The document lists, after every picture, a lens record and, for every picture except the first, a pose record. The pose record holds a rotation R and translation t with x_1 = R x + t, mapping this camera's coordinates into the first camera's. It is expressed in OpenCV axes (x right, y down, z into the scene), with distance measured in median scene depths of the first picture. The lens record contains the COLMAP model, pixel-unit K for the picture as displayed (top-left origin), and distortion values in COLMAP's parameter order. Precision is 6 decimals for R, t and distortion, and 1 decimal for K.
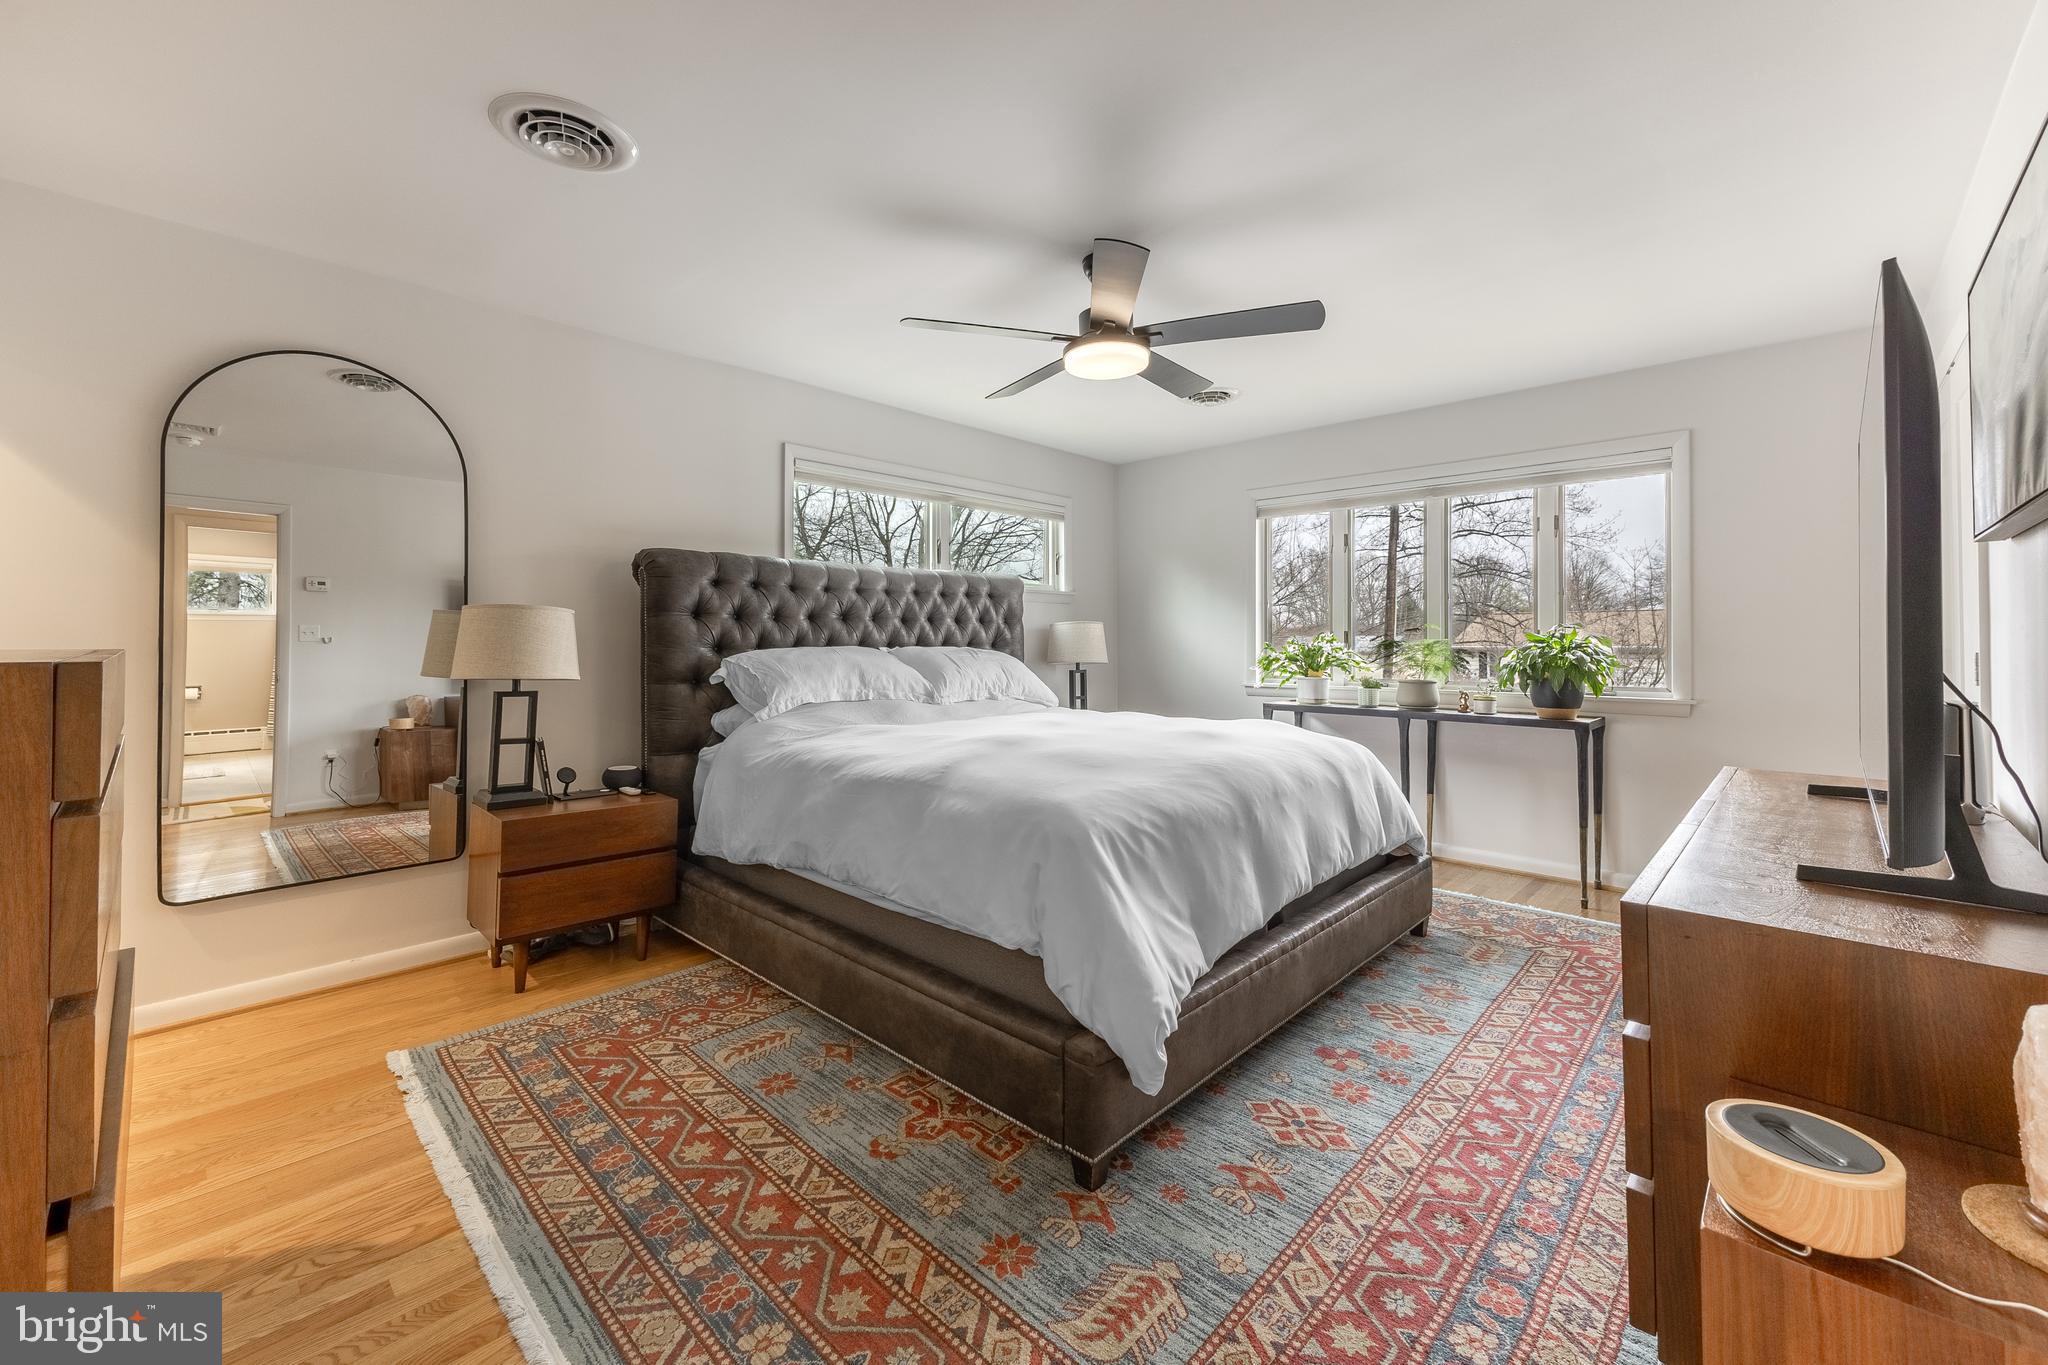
lens RADIAL K [[814.8, 0, 1001.4], [0, 814.8, 636.1], [0, 0, 1]] dist [-0.002909, 0.000507]
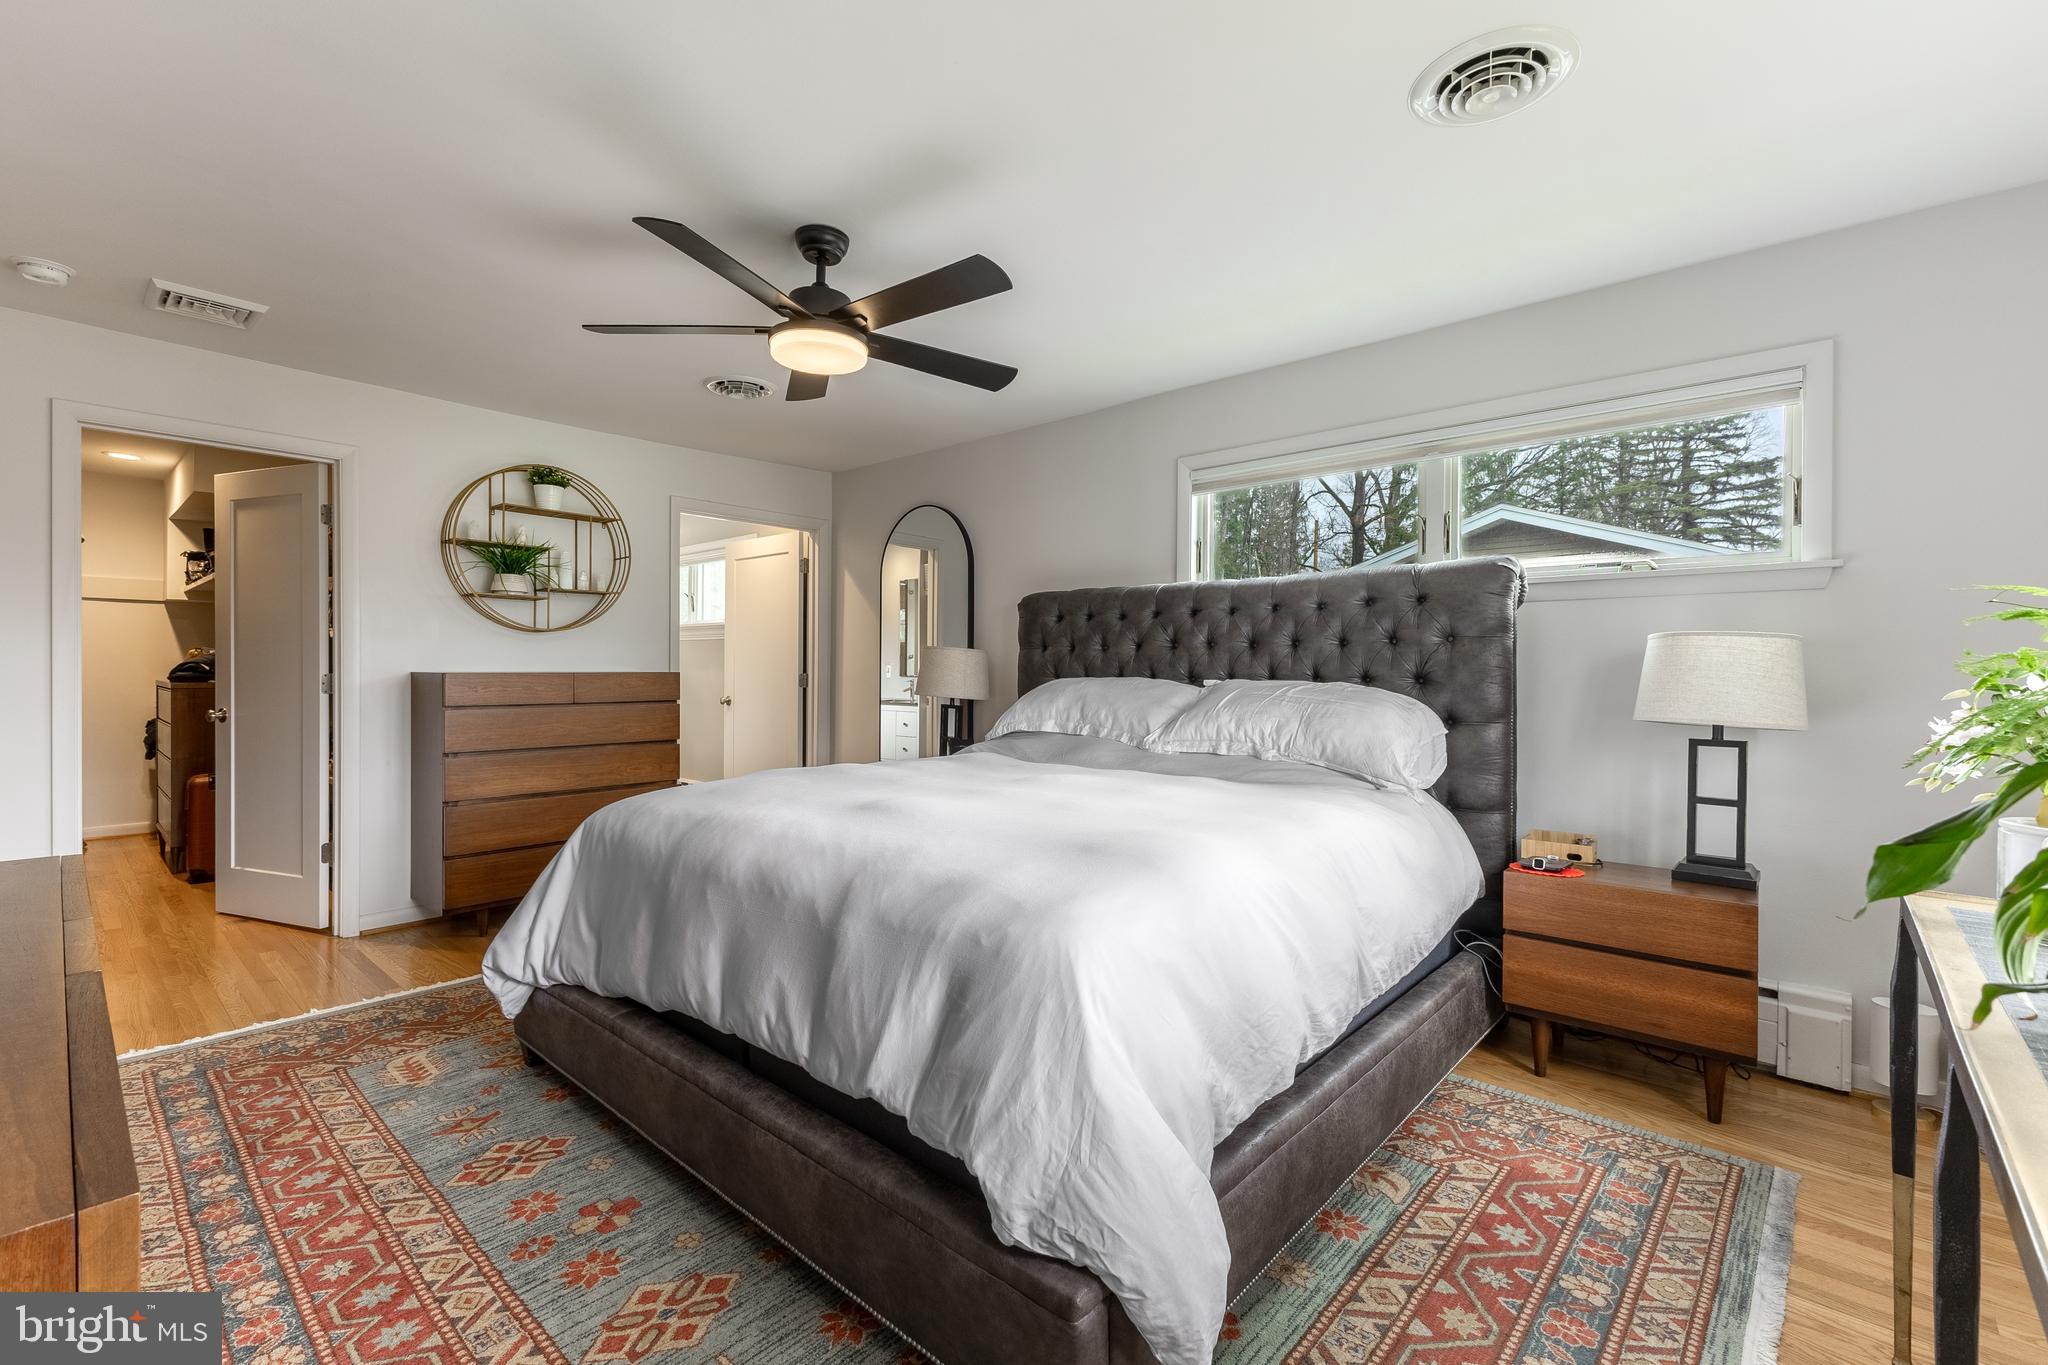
lens RADIAL K [[890.4, 0, 1022.7], [0, 890.4, 673.3], [0, 0, 1]] dist [0.005227, -0.000685]
pose [[0.042143, 0.002128, -0.999109, 0.960301], [-0.003813, 0.999991, 0.001969, 0.008699], [0.999104, 0.003727, 0.042151, 1.029234]]
